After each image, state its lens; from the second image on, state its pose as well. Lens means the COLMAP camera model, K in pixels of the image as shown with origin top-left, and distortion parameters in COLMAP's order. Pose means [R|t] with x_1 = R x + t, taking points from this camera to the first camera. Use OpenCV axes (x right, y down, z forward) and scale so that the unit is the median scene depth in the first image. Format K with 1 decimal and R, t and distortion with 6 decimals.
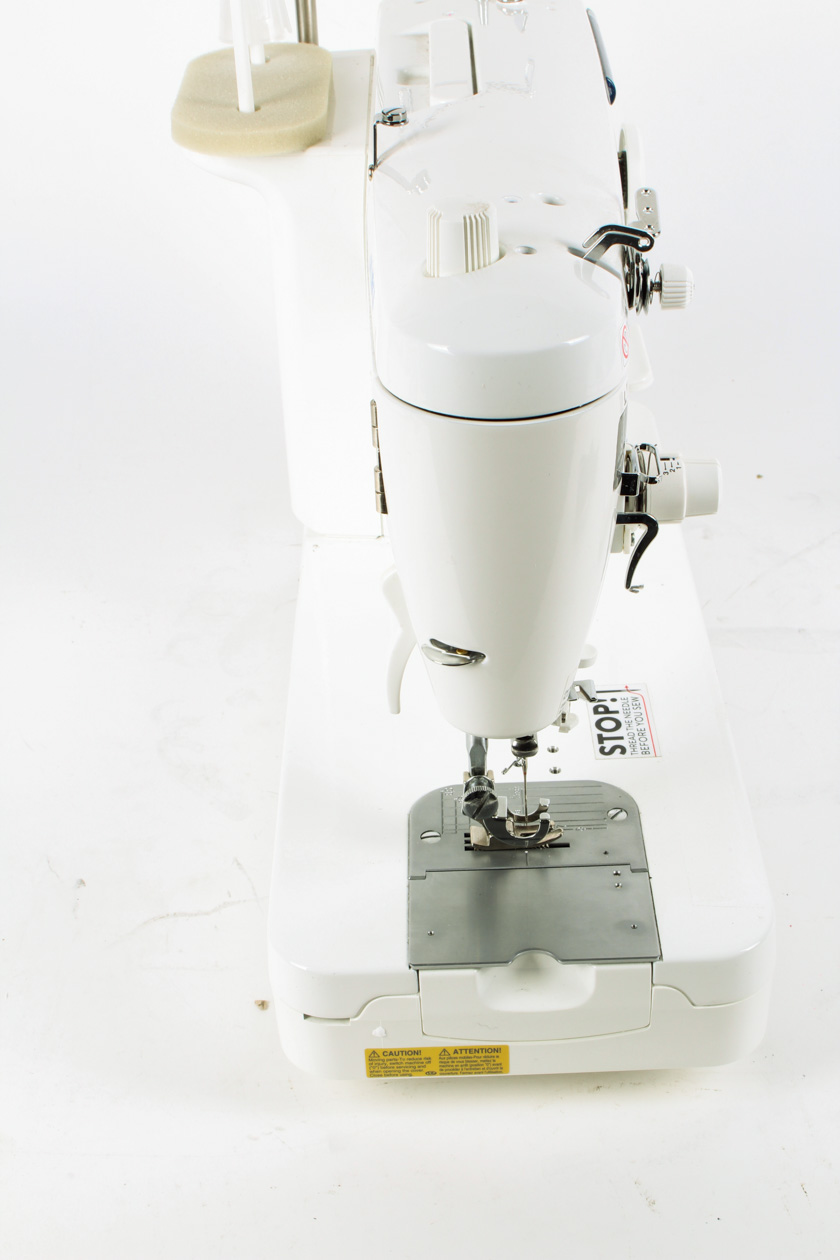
lens RADIAL K [[1899.7, 0, 420.0], [0, 1899.7, 630.0], [0, 0, 1]] dist [-0.007710, -0.004648]
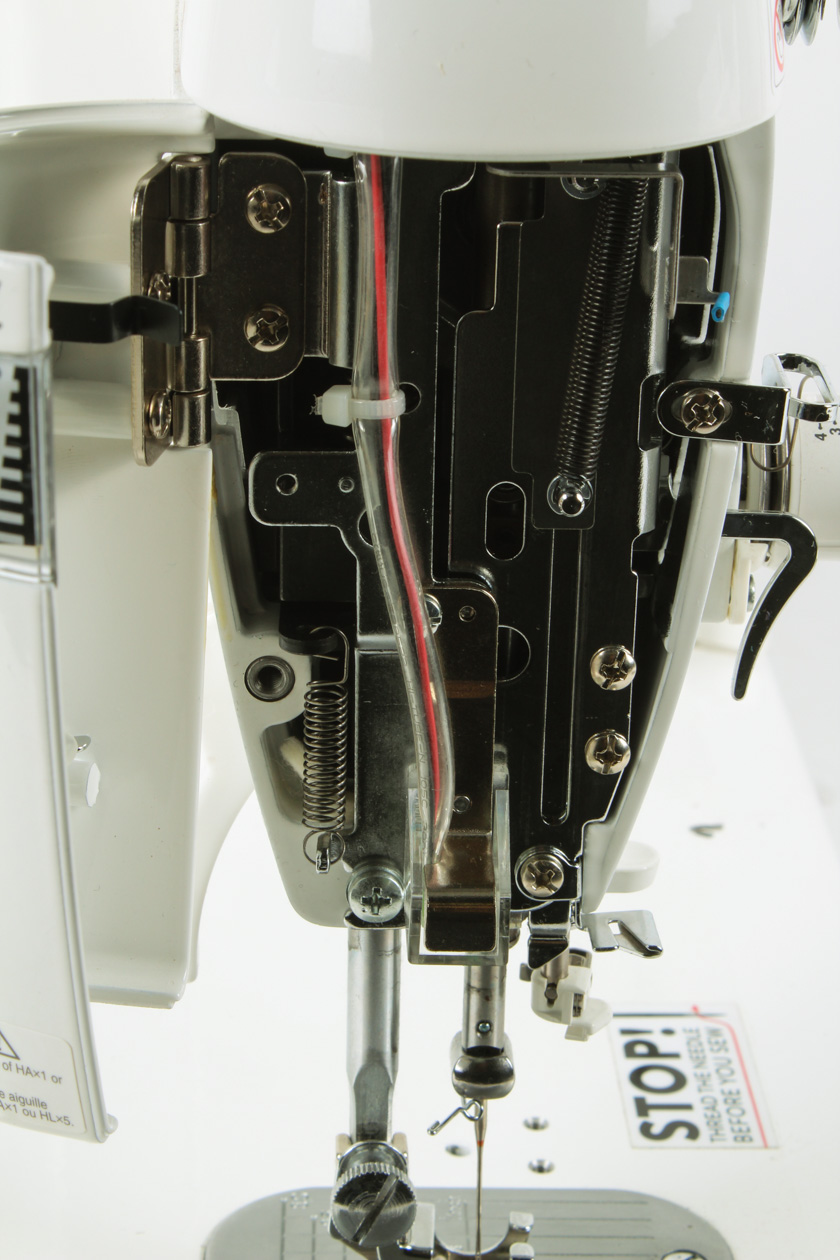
lens RADIAL K [[2877.4, 0, 420.0], [0, 2877.4, 630.0], [0, 0, 1]] dist [0.071168, 0.686100]
pose [[0.997599, 0.052195, 0.045517, 0.005956], [-0.042724, 0.981108, -0.188683, 0.083749], [-0.054505, 0.186286, 0.980983, 0.333730]]
